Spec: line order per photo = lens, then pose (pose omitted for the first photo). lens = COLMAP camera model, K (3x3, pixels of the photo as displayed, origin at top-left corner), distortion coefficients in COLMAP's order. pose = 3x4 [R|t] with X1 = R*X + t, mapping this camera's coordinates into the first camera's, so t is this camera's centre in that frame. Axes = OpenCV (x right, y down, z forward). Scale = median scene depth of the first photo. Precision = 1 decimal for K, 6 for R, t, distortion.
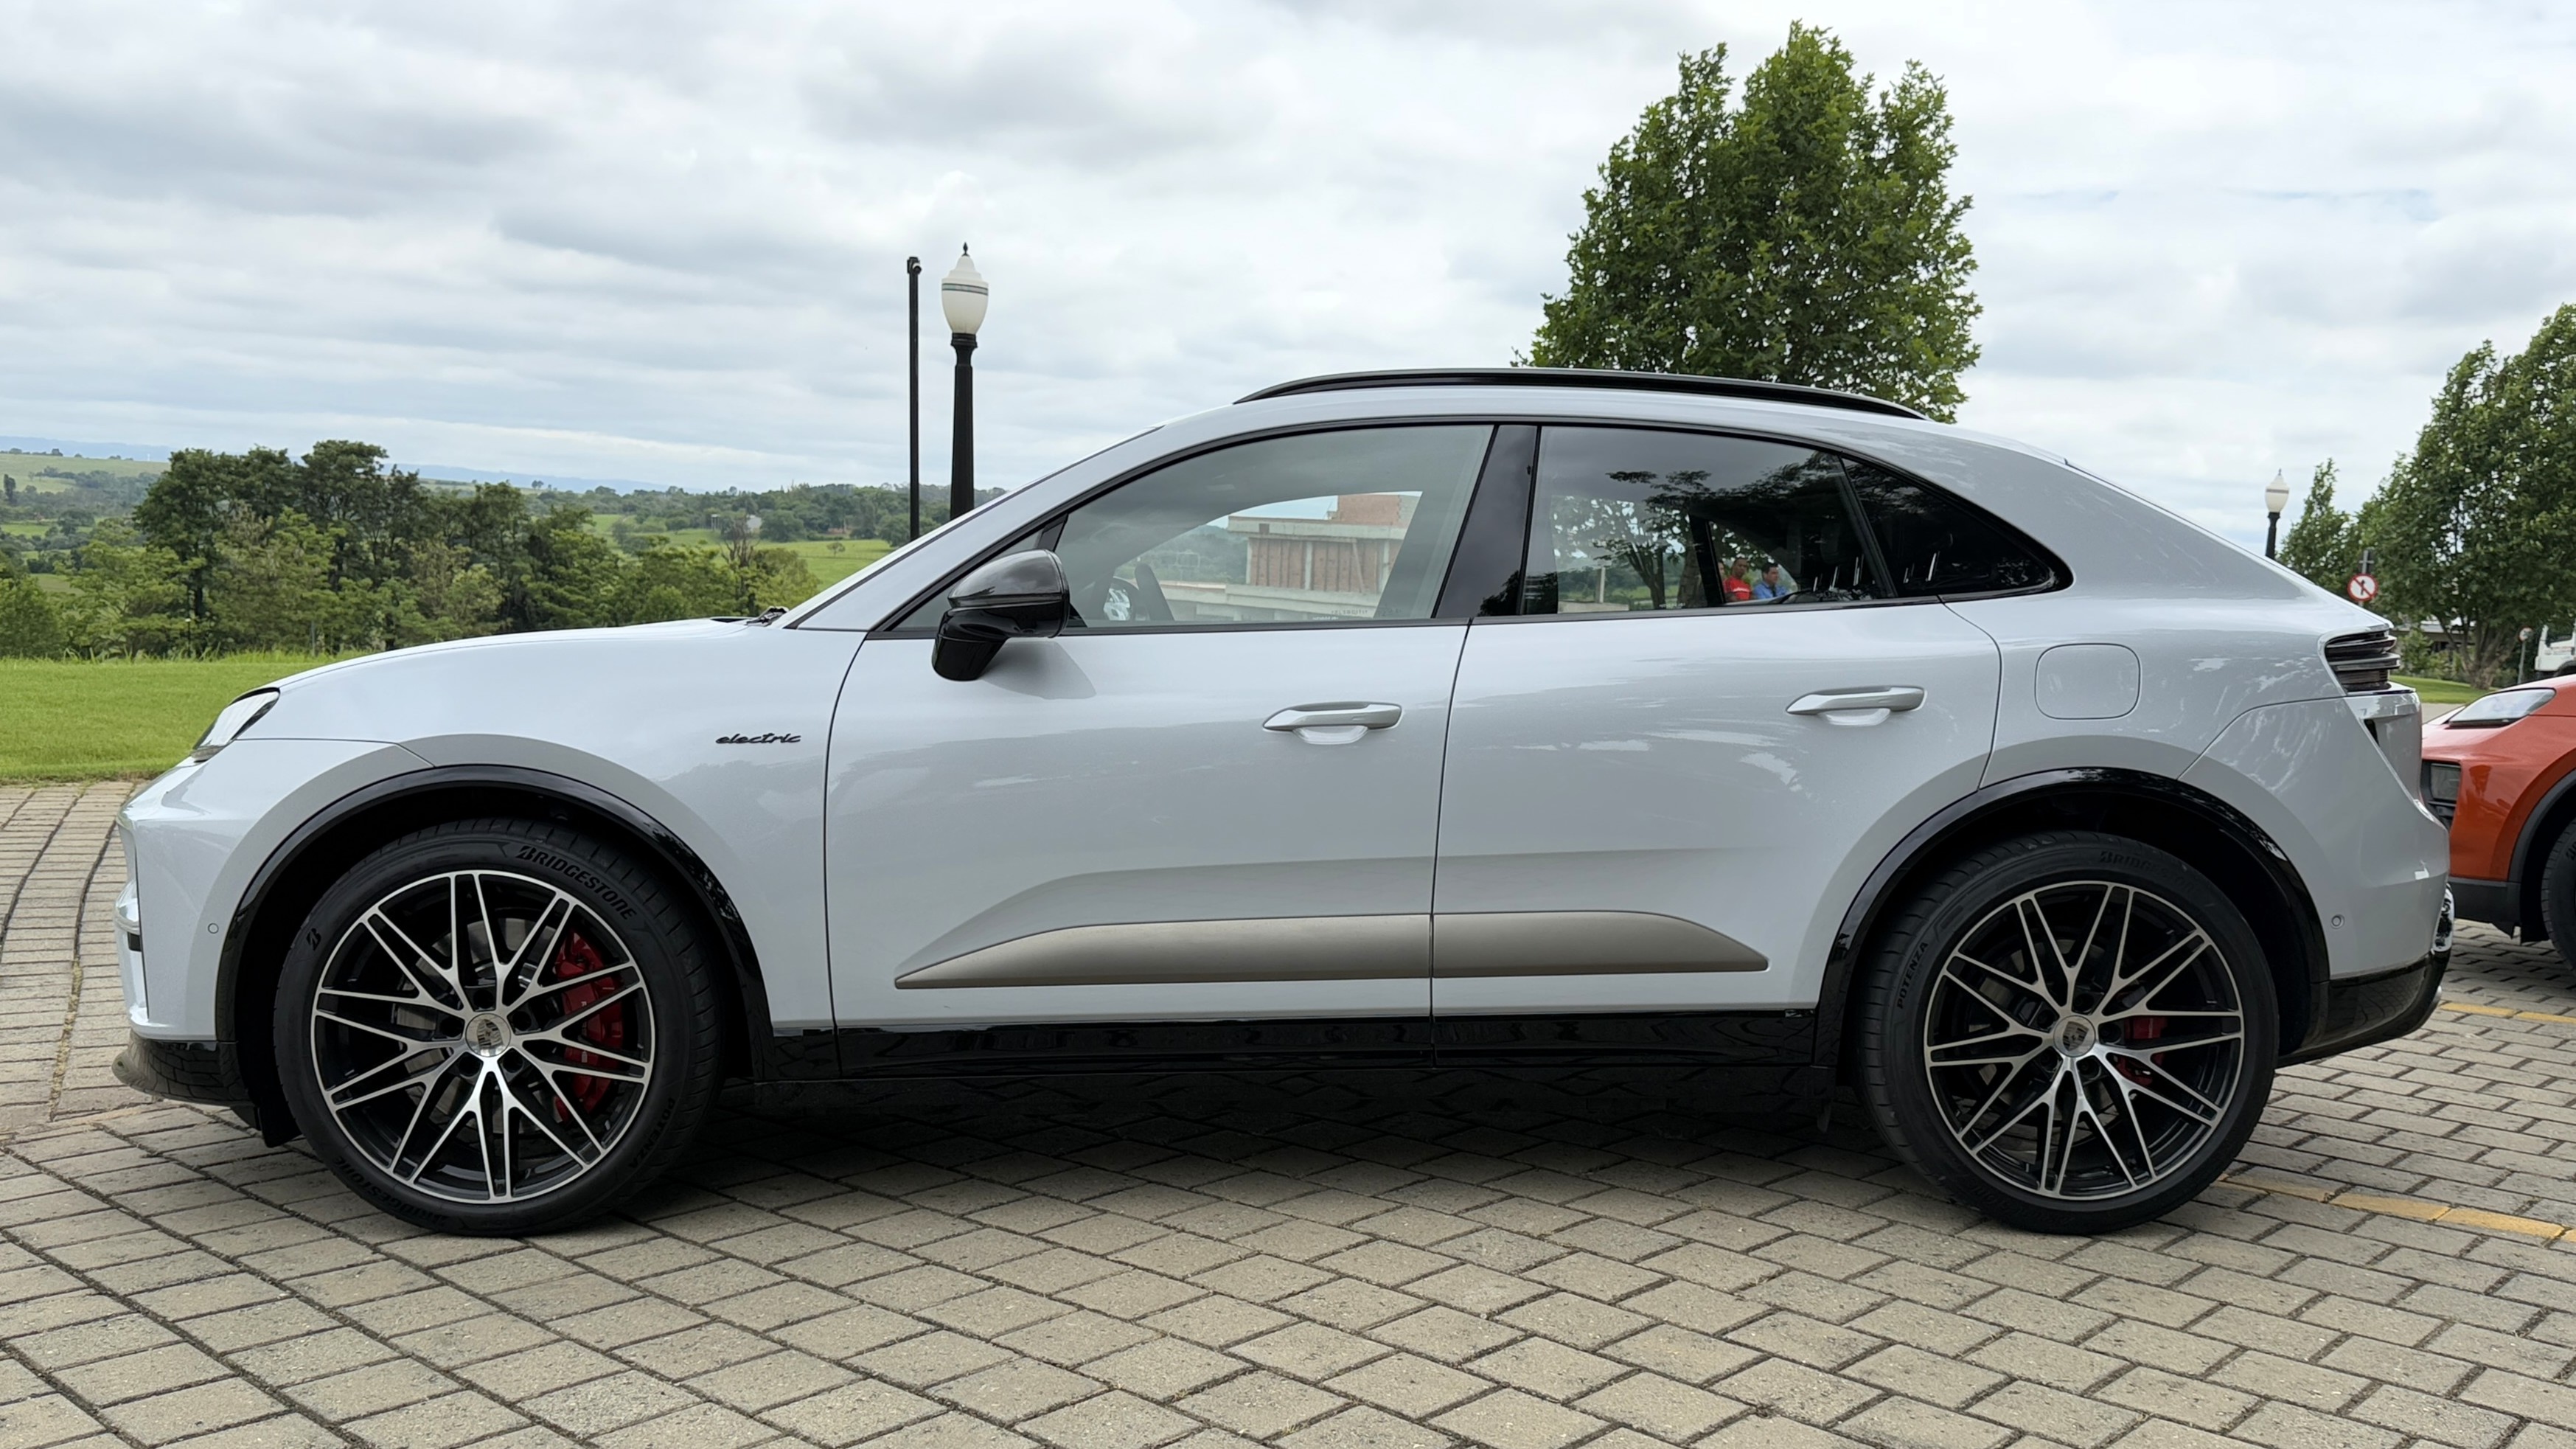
lens RADIAL K [[1961.6, 0, 1292.3], [0, 1961.6, 841.8], [0, 0, 1]] dist [0.184163, -0.470925]
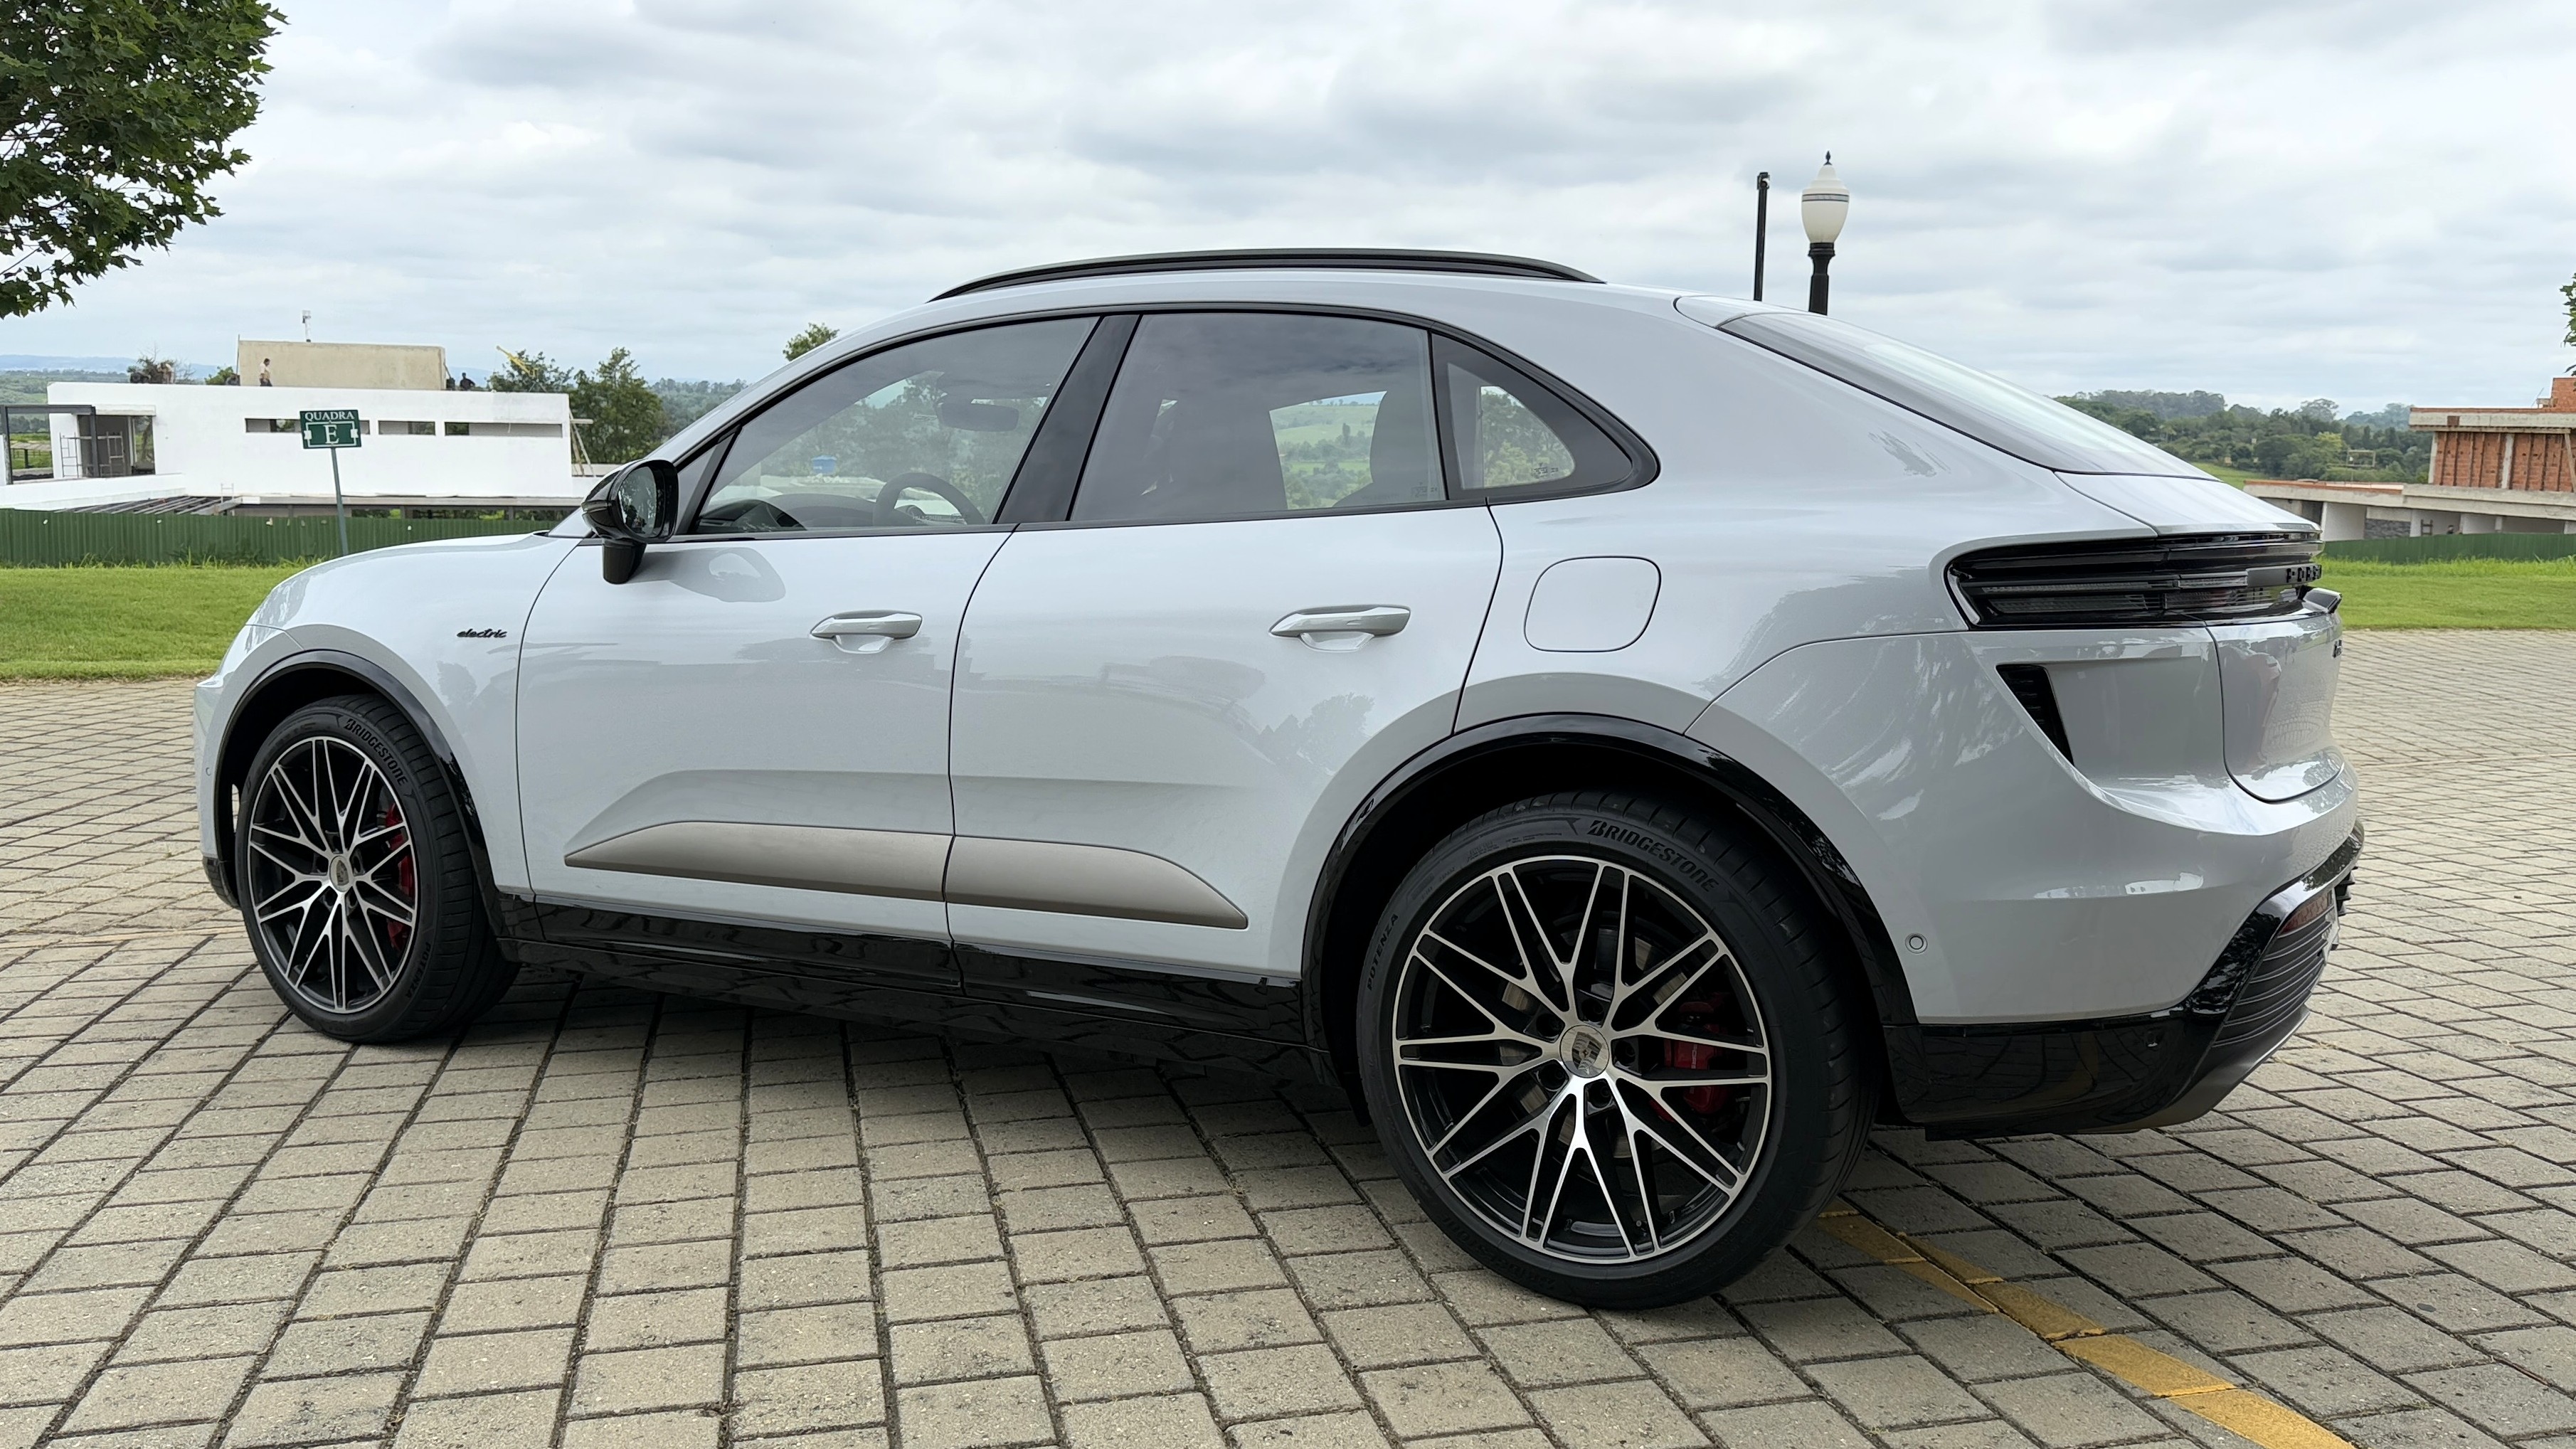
lens RADIAL K [[1876.8, 0, 1264.5], [0, 1876.8, 725.0], [0, 0, 1]] dist [0.039073, -0.106708]
pose [[0.864669, 0.048822, -0.499964, 0.654312], [-0.052182, 0.998611, 0.007269, -0.030841], [0.499624, 0.019803, 0.866016, 0.291969]]
